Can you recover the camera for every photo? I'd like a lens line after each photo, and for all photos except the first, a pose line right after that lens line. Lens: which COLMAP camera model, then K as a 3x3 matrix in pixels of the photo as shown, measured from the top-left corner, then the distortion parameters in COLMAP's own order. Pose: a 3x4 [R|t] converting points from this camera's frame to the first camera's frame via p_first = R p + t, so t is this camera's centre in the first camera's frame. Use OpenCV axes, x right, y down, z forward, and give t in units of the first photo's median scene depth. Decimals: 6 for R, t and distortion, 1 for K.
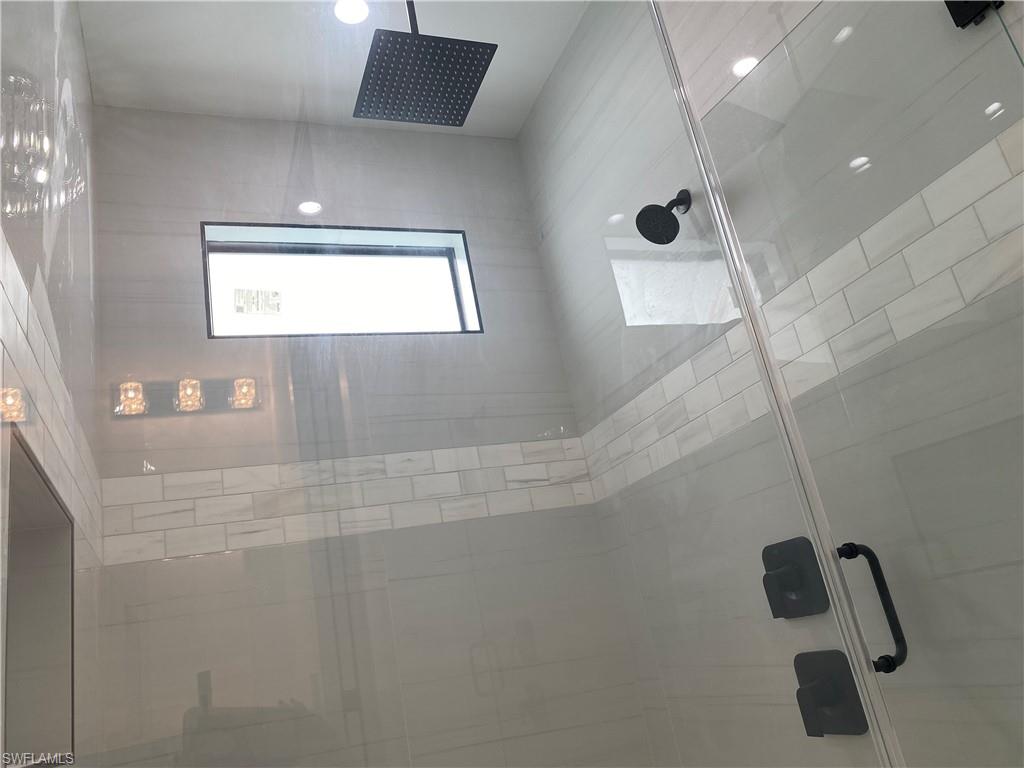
lens RADIAL K [[780.4, 0, 525.3], [0, 780.4, 380.1], [0, 0, 1]] dist [0.001173, 0.010315]
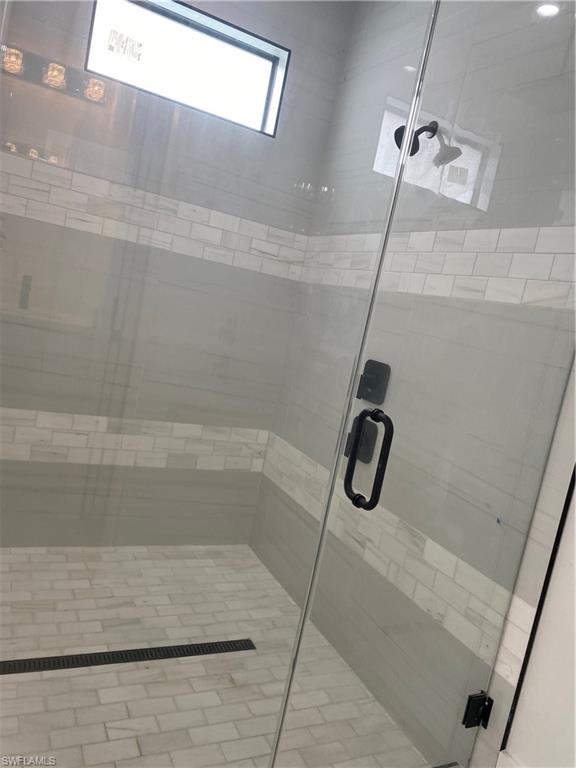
lens RADIAL K [[585.3, 0, 289.5], [0, 585.3, 371.4], [0, 0, 1]] dist [0.001173, 0.010315]
pose [[0.923797, 0.361306, 0.126714, -0.012264], [-0.381233, 0.837301, 0.391904, -0.149503], [0.035499, -0.410347, 0.911238, -0.141961]]
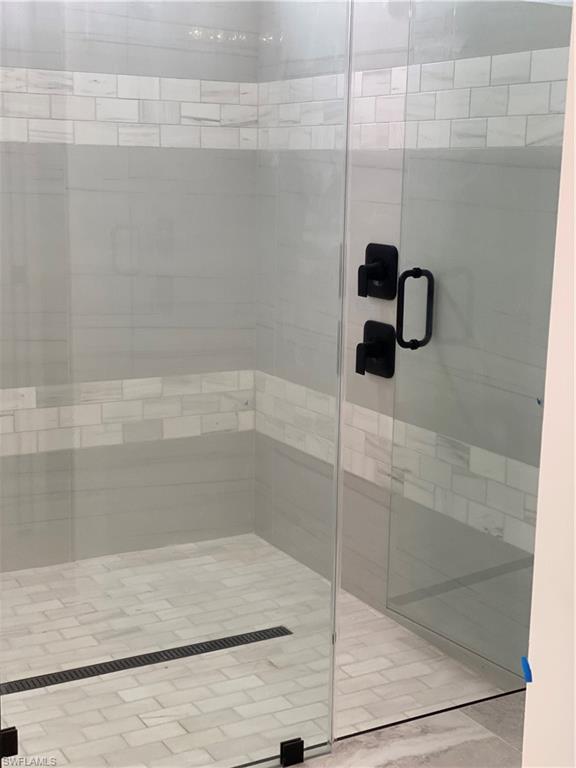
lens RADIAL K [[1116.2, 0, 288.0], [0, 1116.2, 384.0], [0, 0, 1]] dist [-0.102141, 0.020049]
pose [[0.970422, 0.172585, 0.168805, -0.077203], [-0.232234, 0.858360, 0.457478, -0.294302], [-0.065942, -0.483149, 0.873051, -0.533494]]
